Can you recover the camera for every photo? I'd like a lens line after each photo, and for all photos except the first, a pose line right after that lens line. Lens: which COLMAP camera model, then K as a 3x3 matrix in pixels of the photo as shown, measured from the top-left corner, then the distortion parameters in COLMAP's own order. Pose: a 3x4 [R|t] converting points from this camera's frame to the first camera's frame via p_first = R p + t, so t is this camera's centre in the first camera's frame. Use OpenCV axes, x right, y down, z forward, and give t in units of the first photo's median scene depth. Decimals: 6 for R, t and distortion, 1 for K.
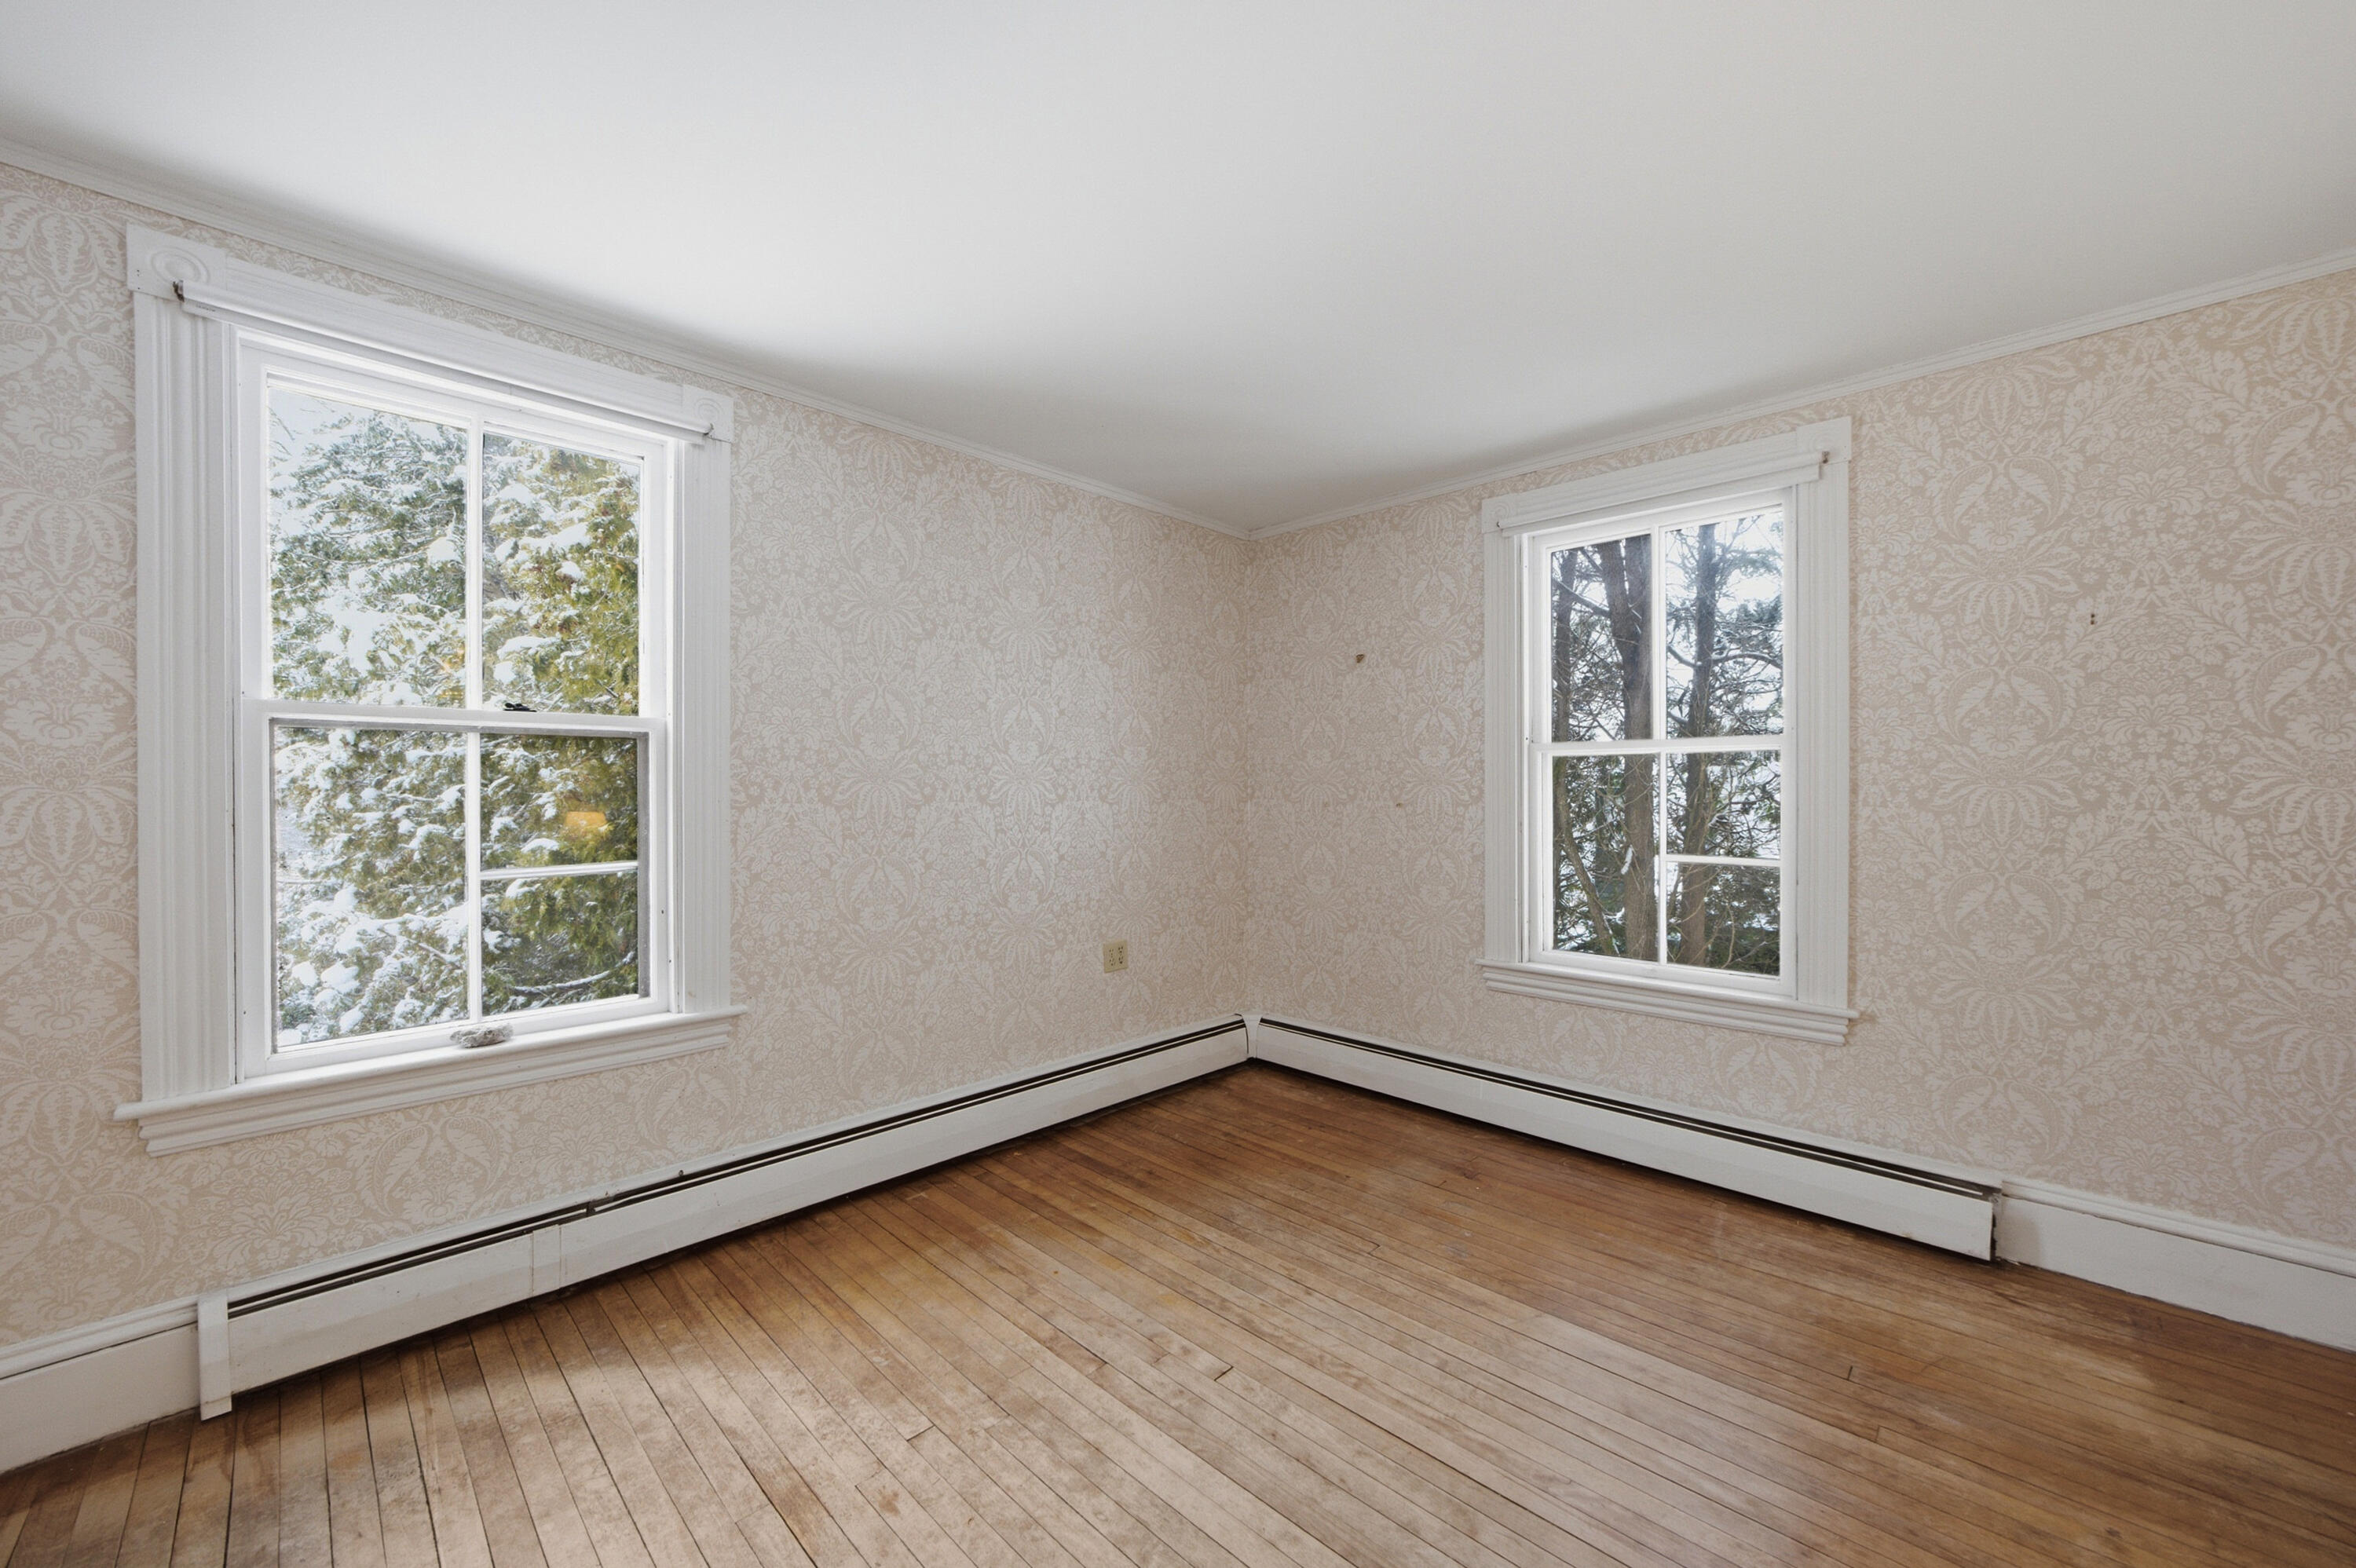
lens RADIAL K [[847.5, 0, 1184.9], [0, 847.5, 792.5], [0, 0, 1]] dist [-0.002243, 0.000086]
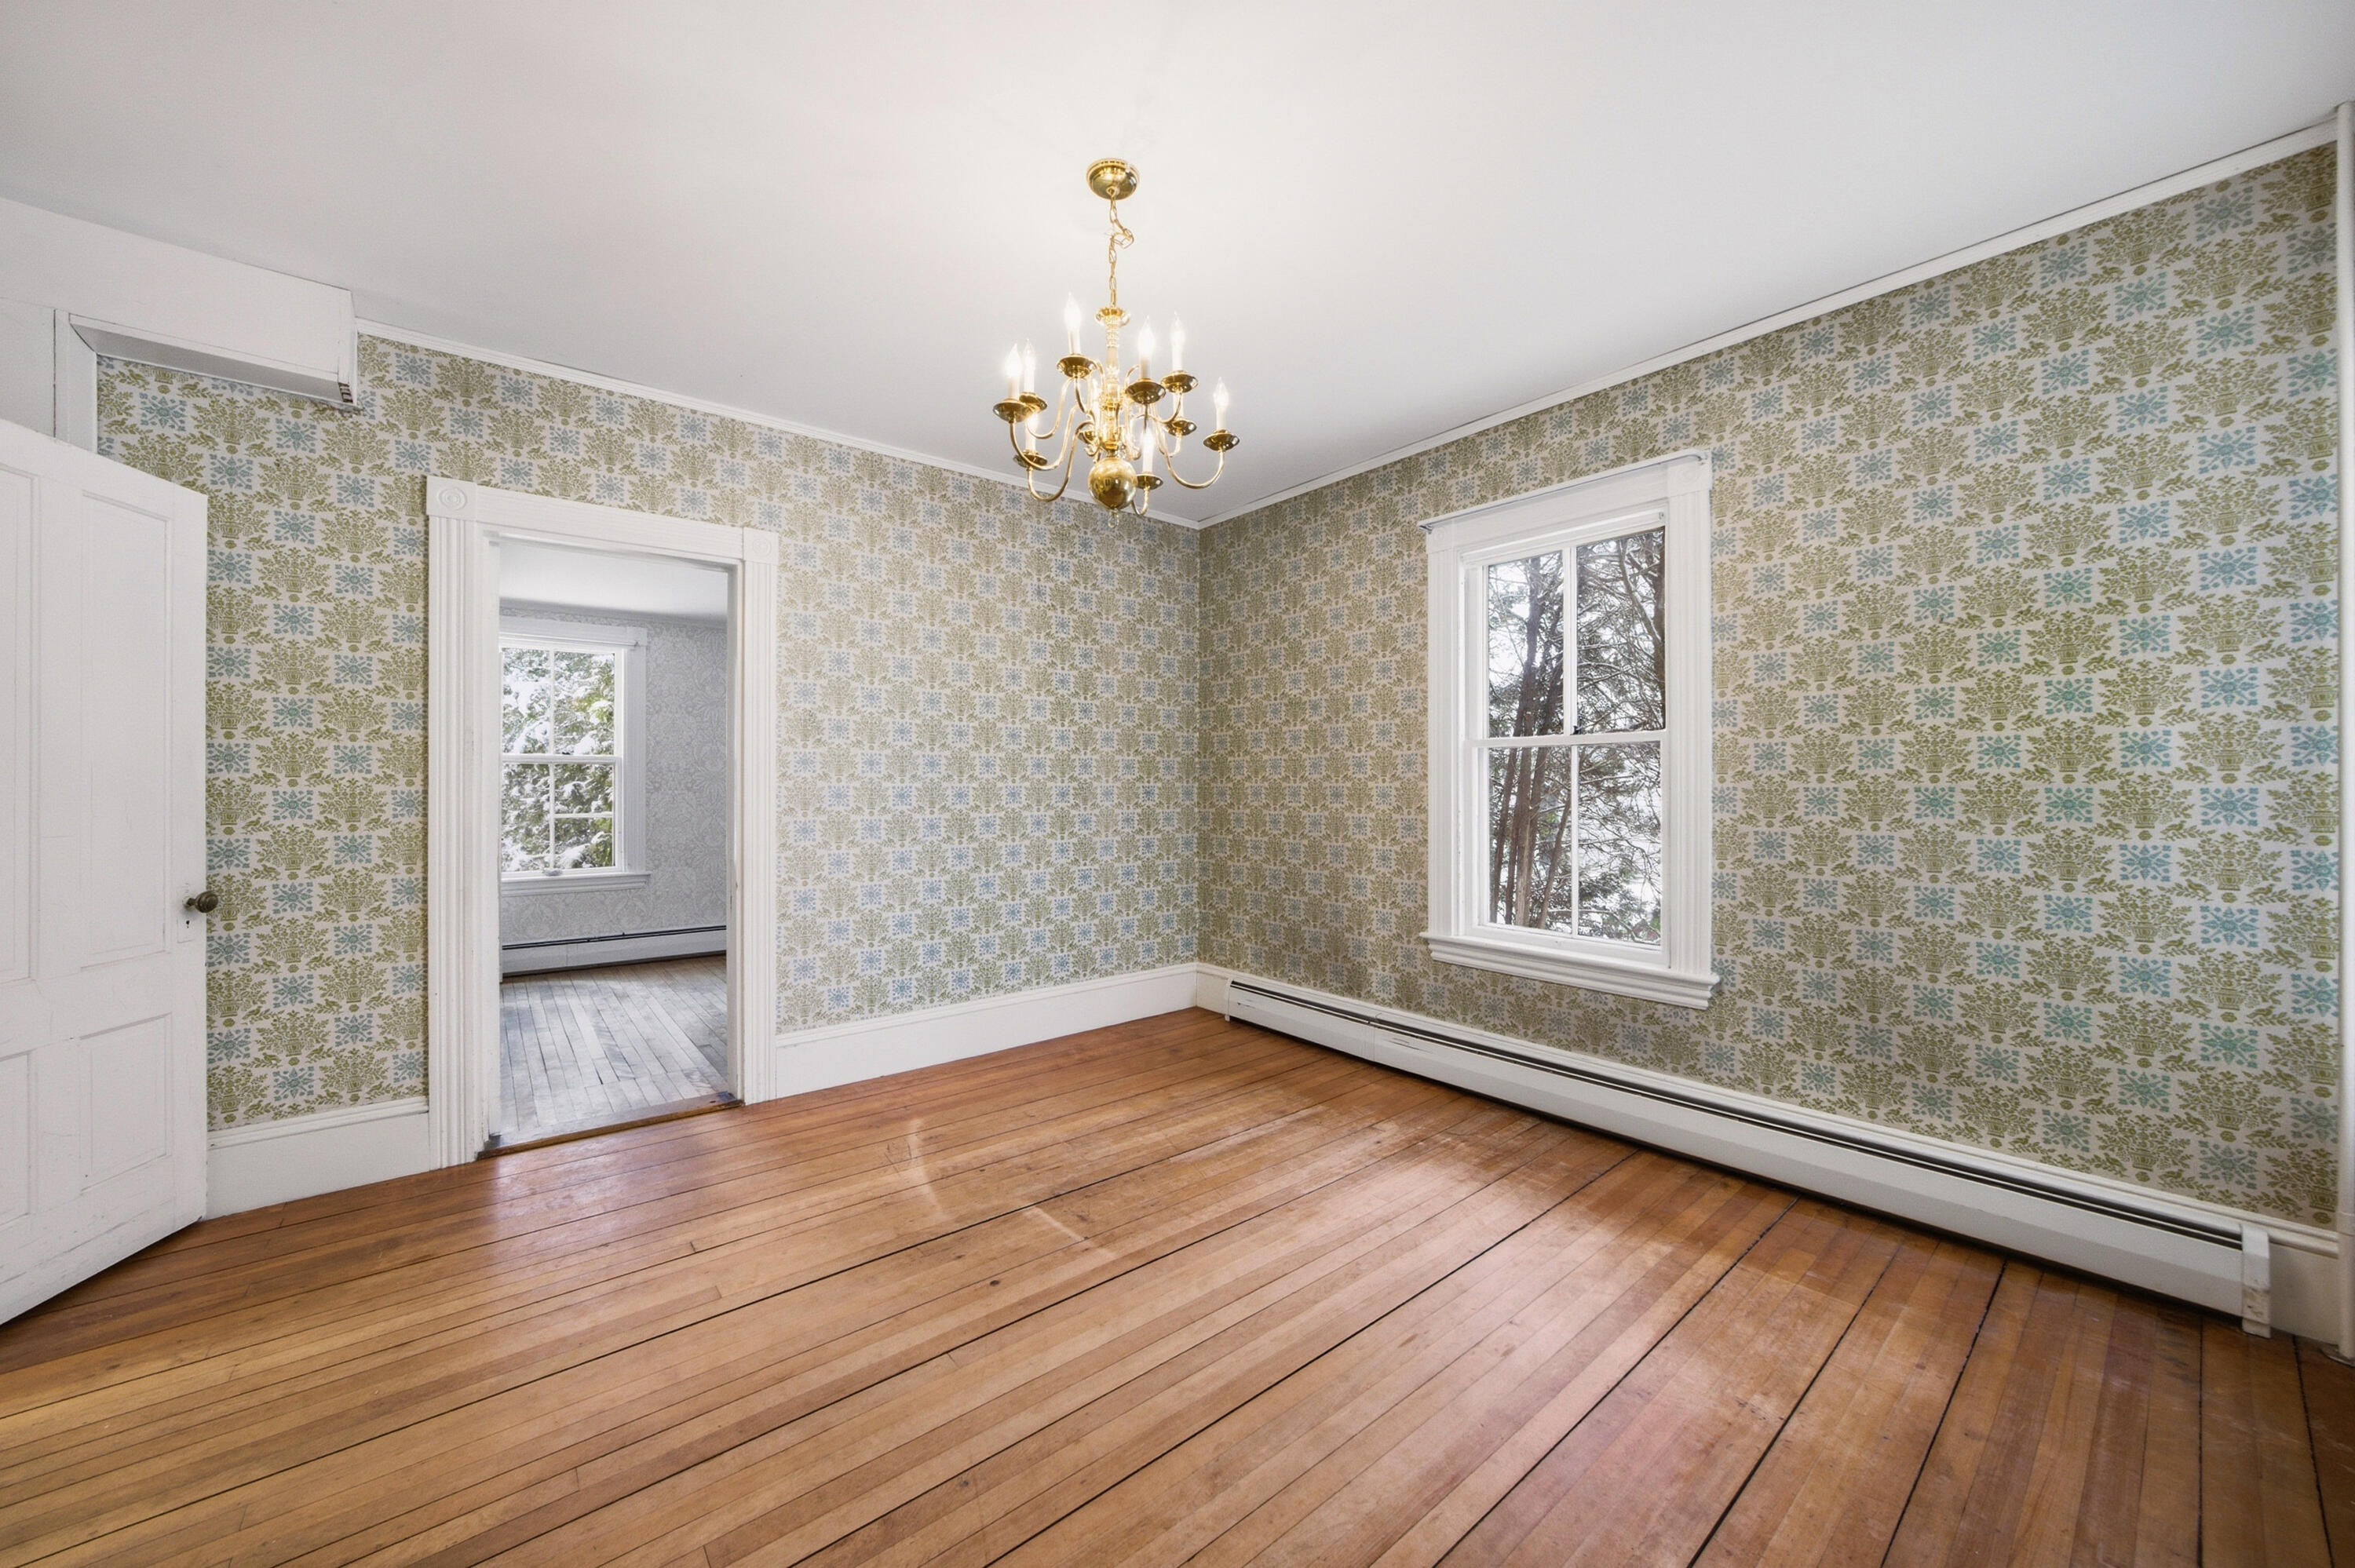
lens RADIAL K [[901.6, 0, 1173.9], [0, 901.6, 769.2], [0, 0, 1]] dist [0.002228, 0.000157]
pose [[0.987443, -0.008719, -0.157738, 0.594442], [0.006382, 0.999862, -0.015317, 0.000894], [0.157850, 0.014118, 0.987362, -0.578189]]
